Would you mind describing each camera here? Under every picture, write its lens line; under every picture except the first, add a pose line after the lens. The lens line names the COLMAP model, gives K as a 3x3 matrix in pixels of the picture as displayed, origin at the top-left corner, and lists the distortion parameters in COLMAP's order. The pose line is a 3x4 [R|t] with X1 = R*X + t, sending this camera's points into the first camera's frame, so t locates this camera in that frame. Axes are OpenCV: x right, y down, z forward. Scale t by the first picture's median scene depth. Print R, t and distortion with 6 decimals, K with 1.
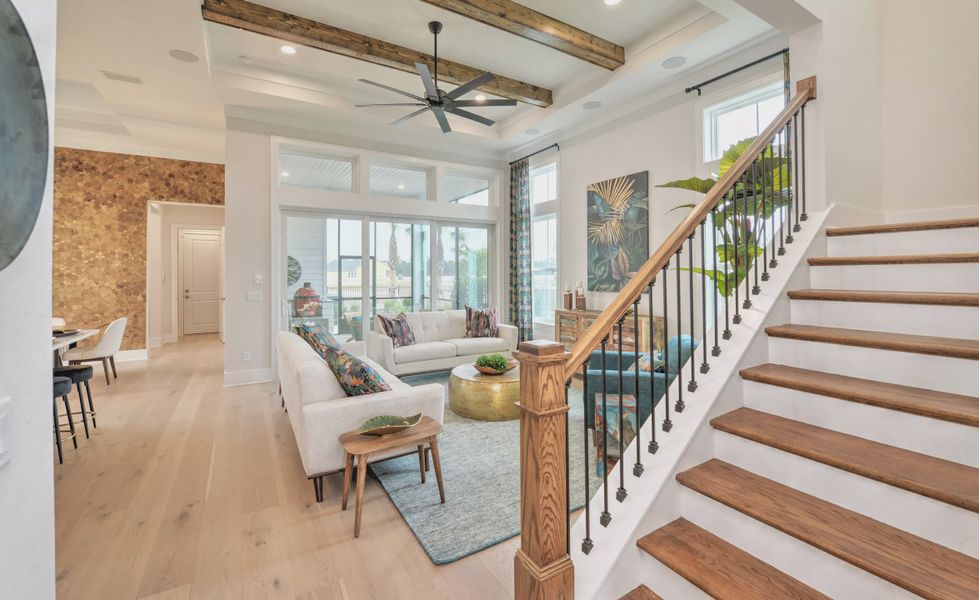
lens RADIAL K [[407.0, 0, 486.5], [0, 407.0, 268.7], [0, 0, 1]] dist [-0.003550, -0.000347]
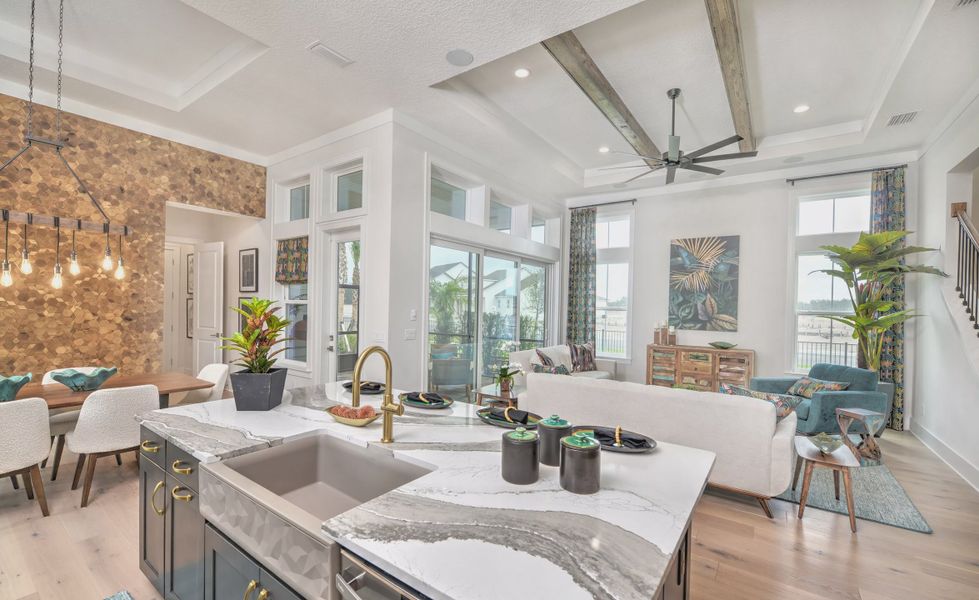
lens RADIAL K [[407.0, 0, 489.9], [0, 407.0, 307.1], [0, 0, 1]] dist [-0.003550, -0.000347]
pose [[0.916212, 0.024044, 0.399973, -0.627723], [-0.031022, 0.999458, 0.010982, -0.004764], [-0.399492, -0.022469, 0.916461, 0.106488]]
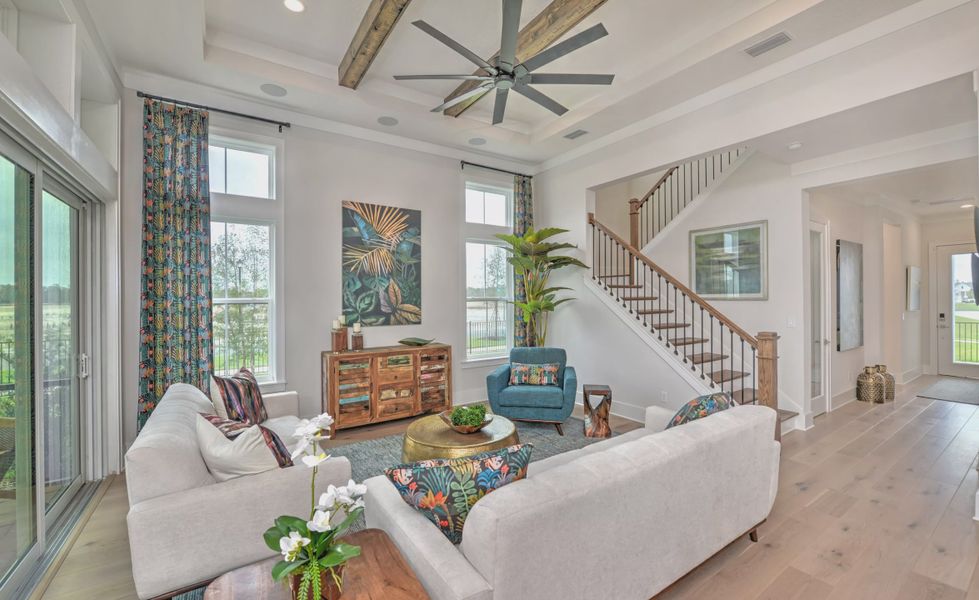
lens RADIAL K [[398.4, 0, 494.6], [0, 398.4, 299.7], [0, 0, 1]] dist [-0.008864, -0.000398]
pose [[-0.052295, 0.000649, 0.998631, -0.516552], [-0.005187, 0.999986, -0.000921, -0.002557], [-0.998618, -0.005228, -0.052291, 0.651072]]
